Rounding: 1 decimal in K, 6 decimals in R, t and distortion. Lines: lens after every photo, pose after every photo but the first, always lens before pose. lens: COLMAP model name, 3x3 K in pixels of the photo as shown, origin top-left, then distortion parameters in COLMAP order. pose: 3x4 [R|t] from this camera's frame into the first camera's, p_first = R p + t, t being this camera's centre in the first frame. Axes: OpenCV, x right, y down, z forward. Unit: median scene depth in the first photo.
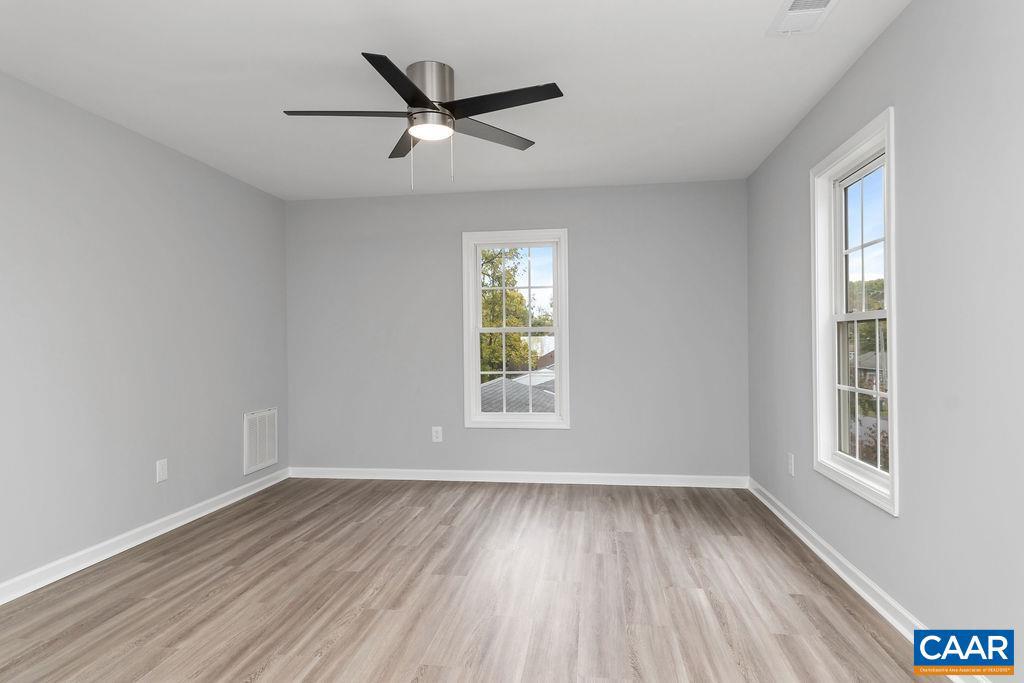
lens RADIAL K [[591.7, 0, 512.0], [0, 591.7, 341.5], [0, 0, 1]] dist [0.002276, 0.000005]
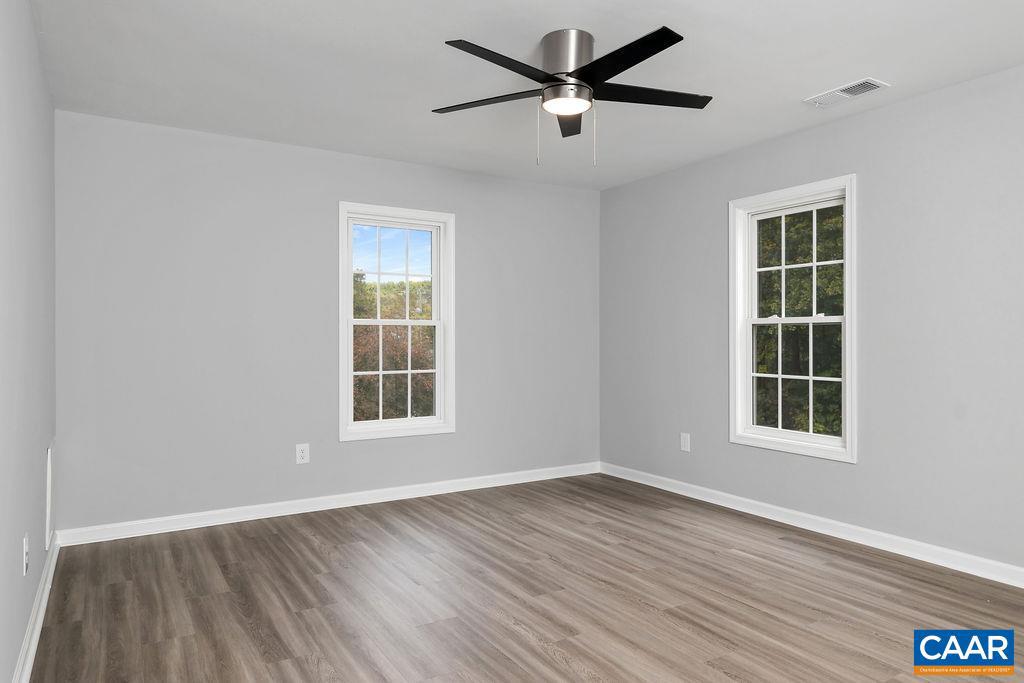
lens RADIAL K [[658.8, 0, 512.0], [0, 658.8, 341.5], [0, 0, 1]] dist [0.002356, 0.001118]
pose [[0.772720, 0.004645, 0.634730, -0.681541], [-0.006206, 0.999981, 0.000236, 0.009748], [-0.634717, -0.004122, 0.772734, 0.223888]]
